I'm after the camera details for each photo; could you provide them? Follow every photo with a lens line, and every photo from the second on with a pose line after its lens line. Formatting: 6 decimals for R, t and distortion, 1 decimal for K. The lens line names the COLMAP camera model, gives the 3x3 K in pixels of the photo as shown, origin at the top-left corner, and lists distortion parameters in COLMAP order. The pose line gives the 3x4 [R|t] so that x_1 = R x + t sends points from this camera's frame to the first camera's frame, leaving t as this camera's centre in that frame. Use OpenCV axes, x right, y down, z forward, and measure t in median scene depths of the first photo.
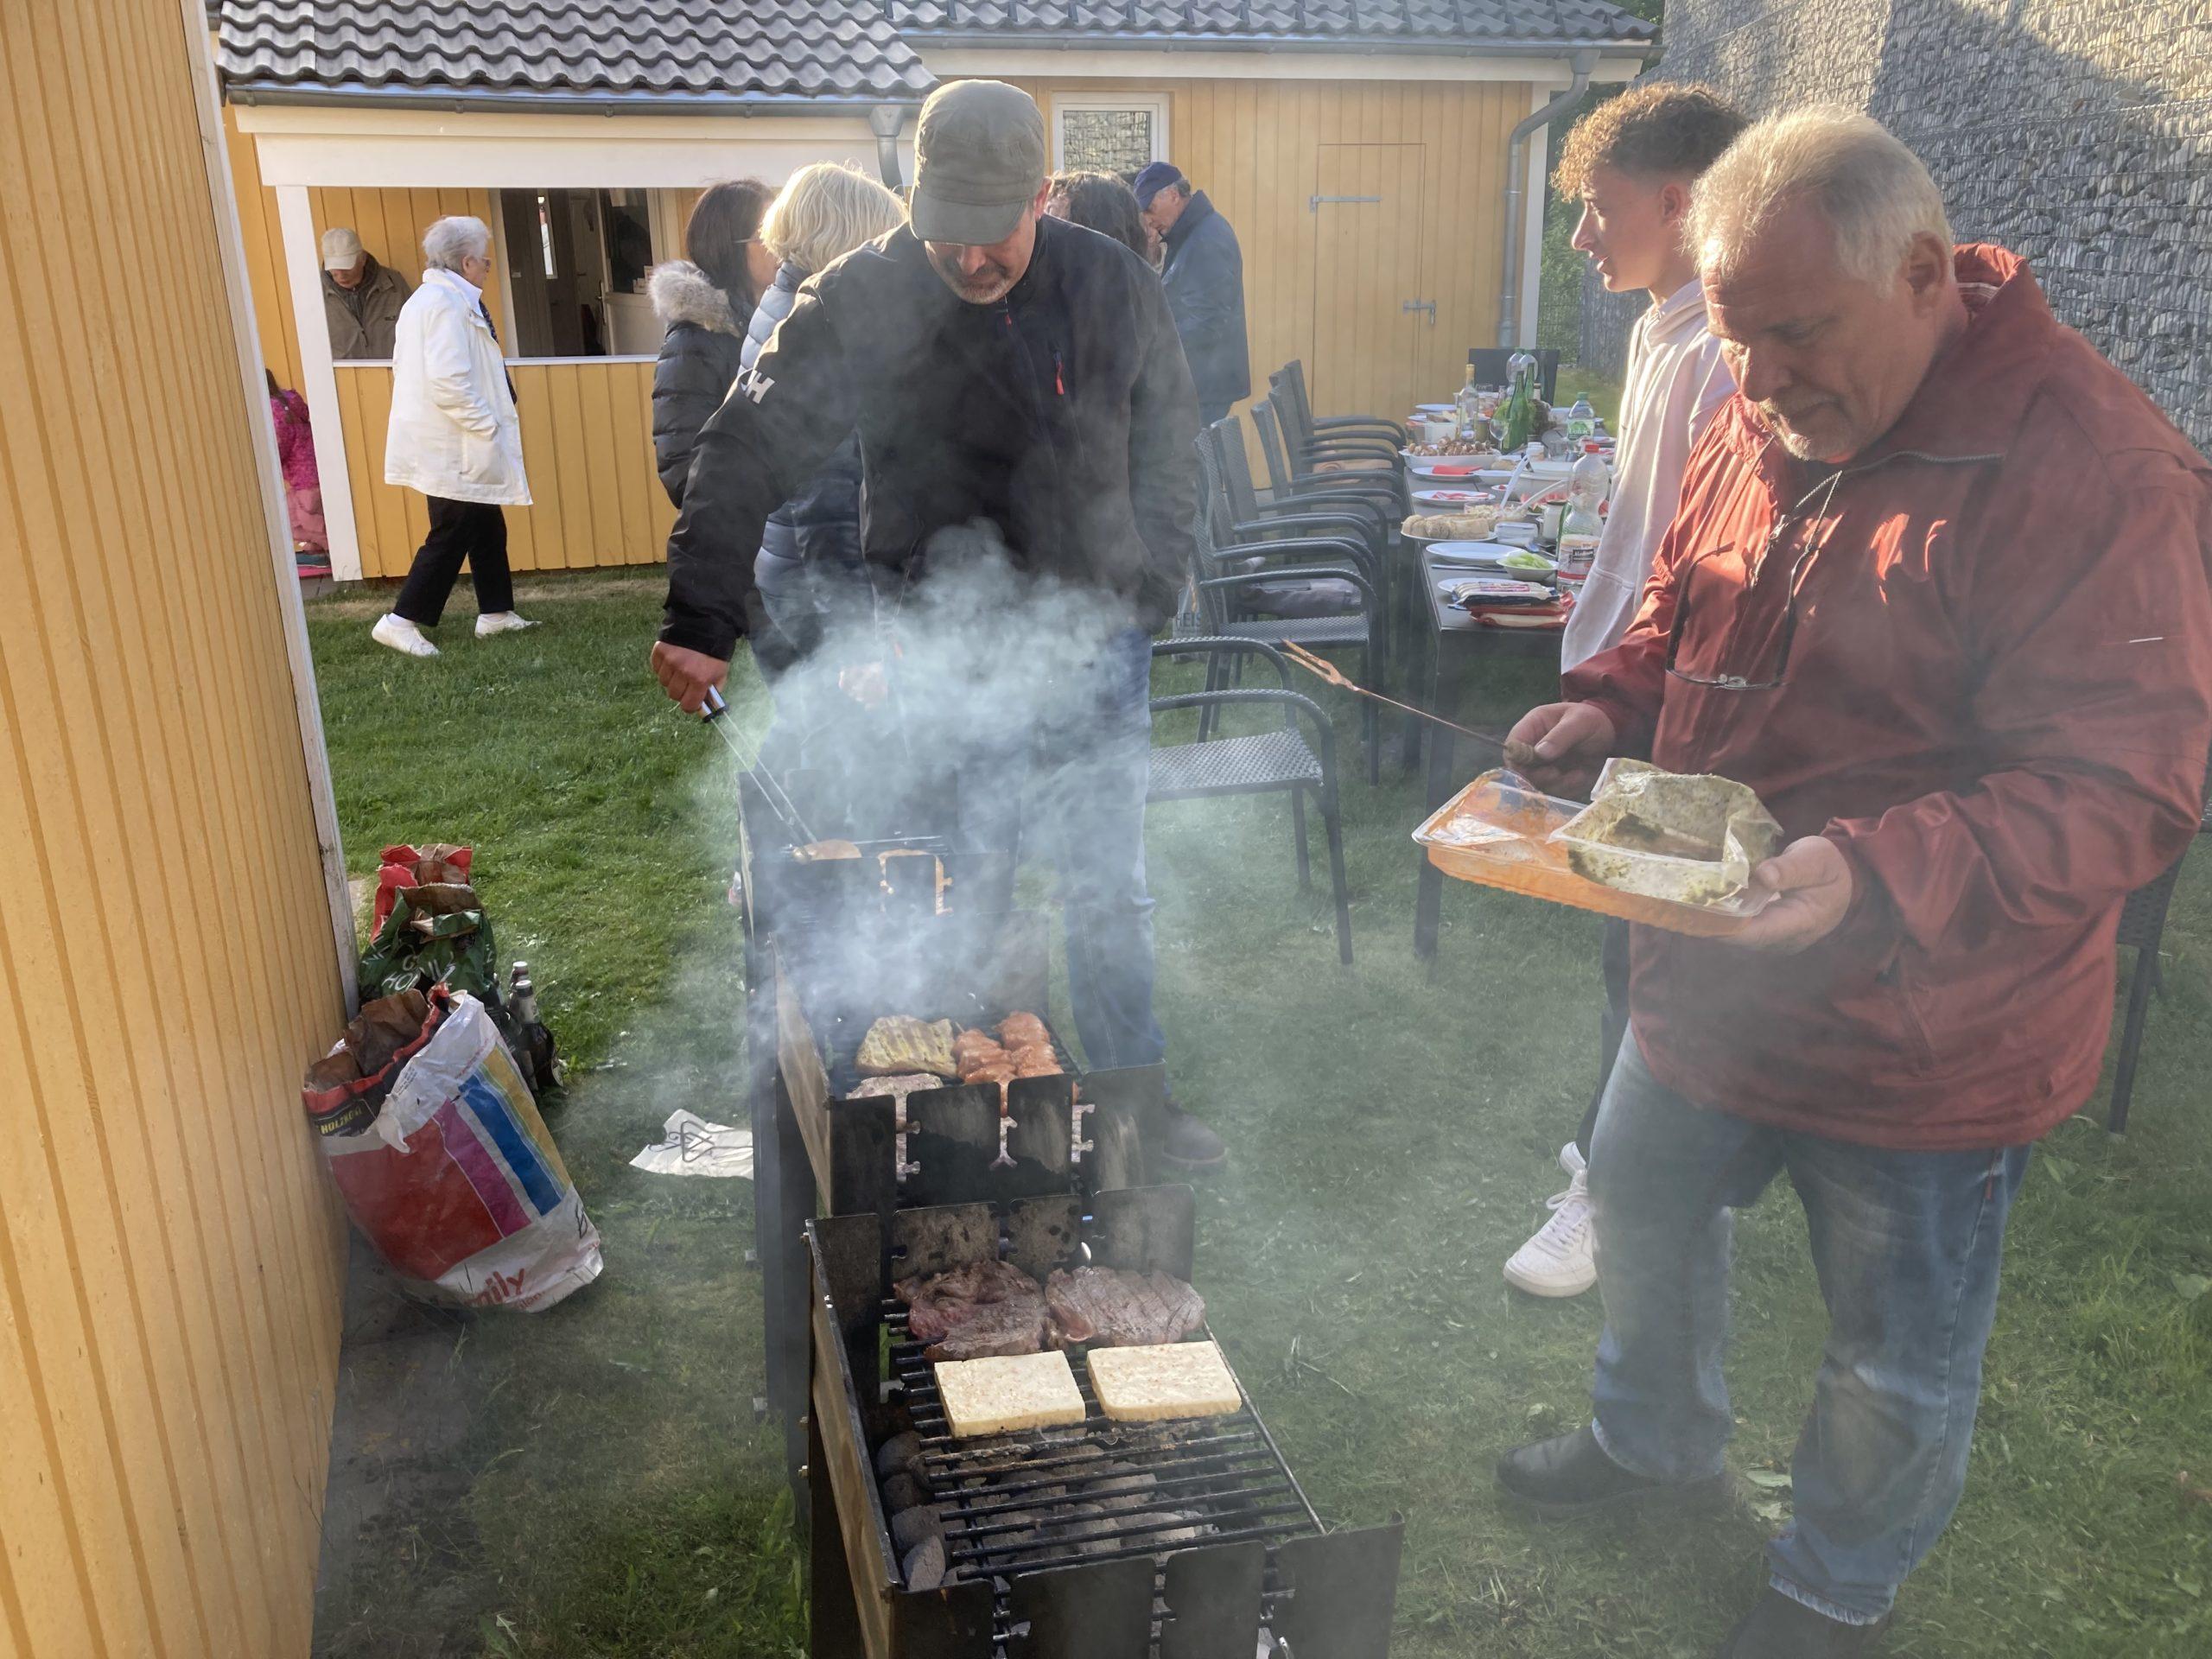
lens RADIAL K [[1781.8, 0, 1106.0], [0, 1781.8, 829.5], [0, 0, 1]] dist [0.020637, -0.000930]
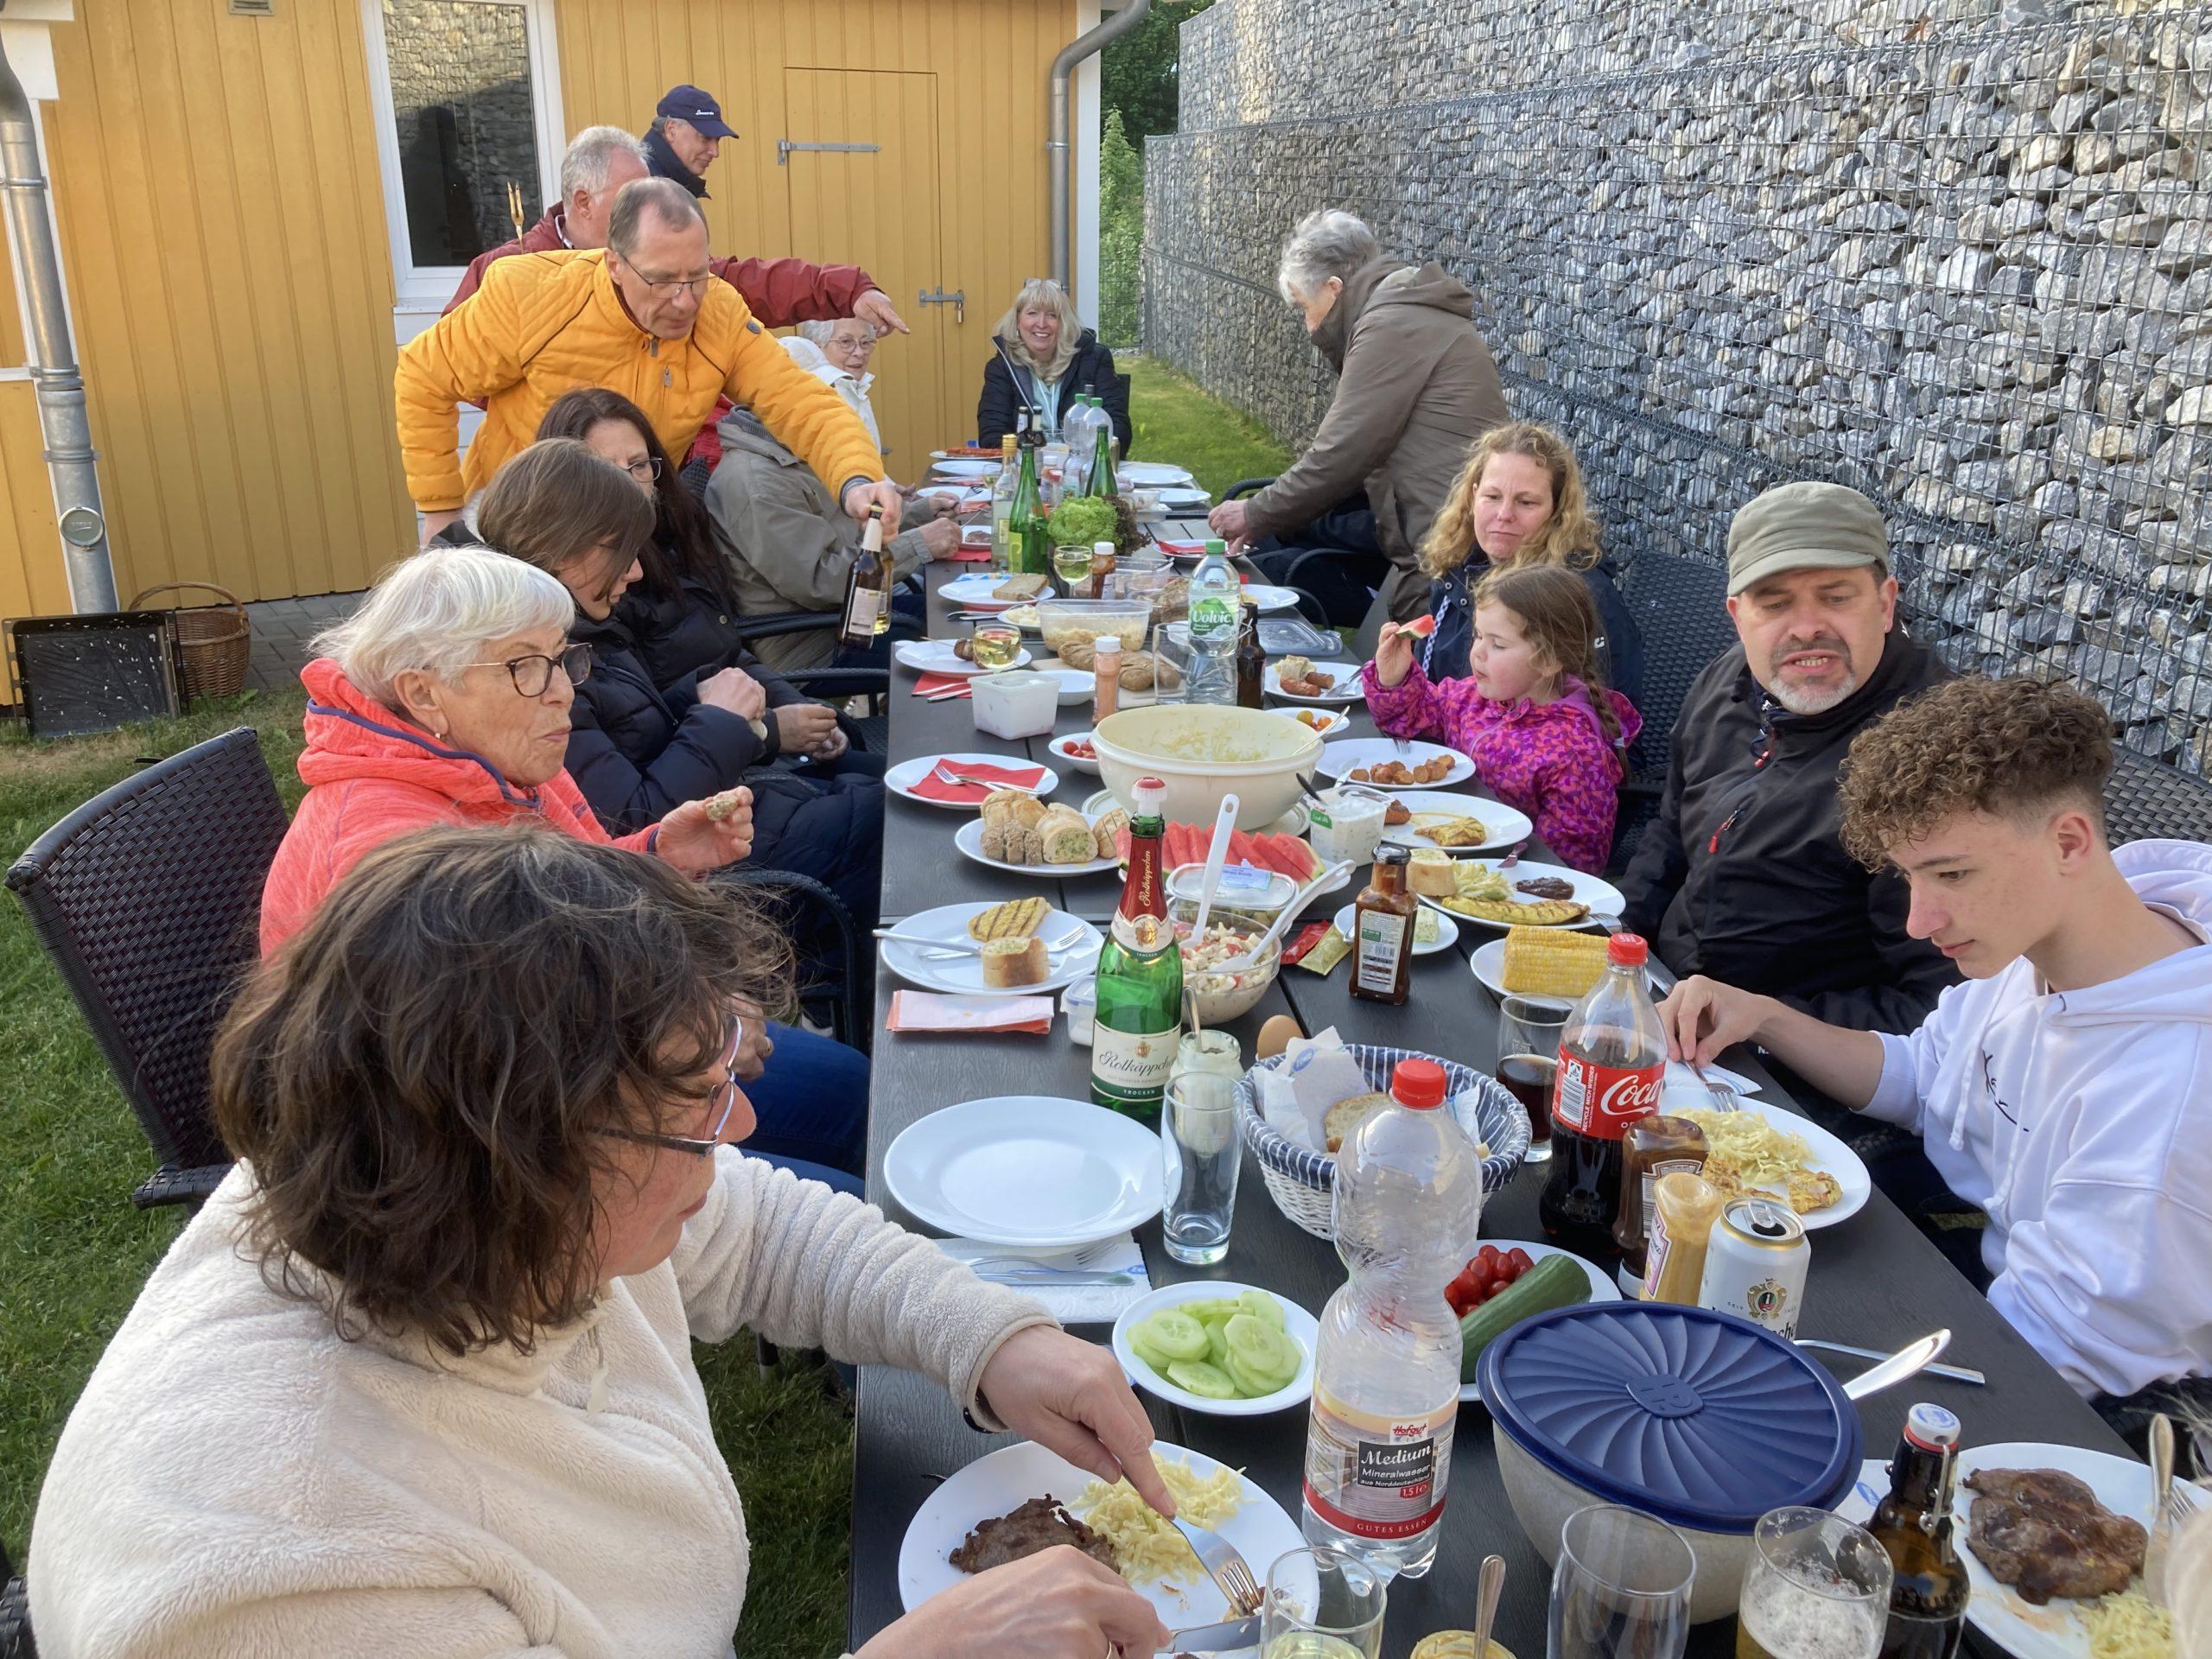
lens RADIAL K [[1781.8, 0, 1106.0], [0, 1781.8, 829.5], [0, 0, 1]] dist [0.020637, -0.000930]
pose [[0.971231, -0.057701, 0.231044, 0.096524], [0.052691, 0.998224, 0.027803, -0.150294], [-0.232238, -0.014829, 0.972546, 0.438613]]
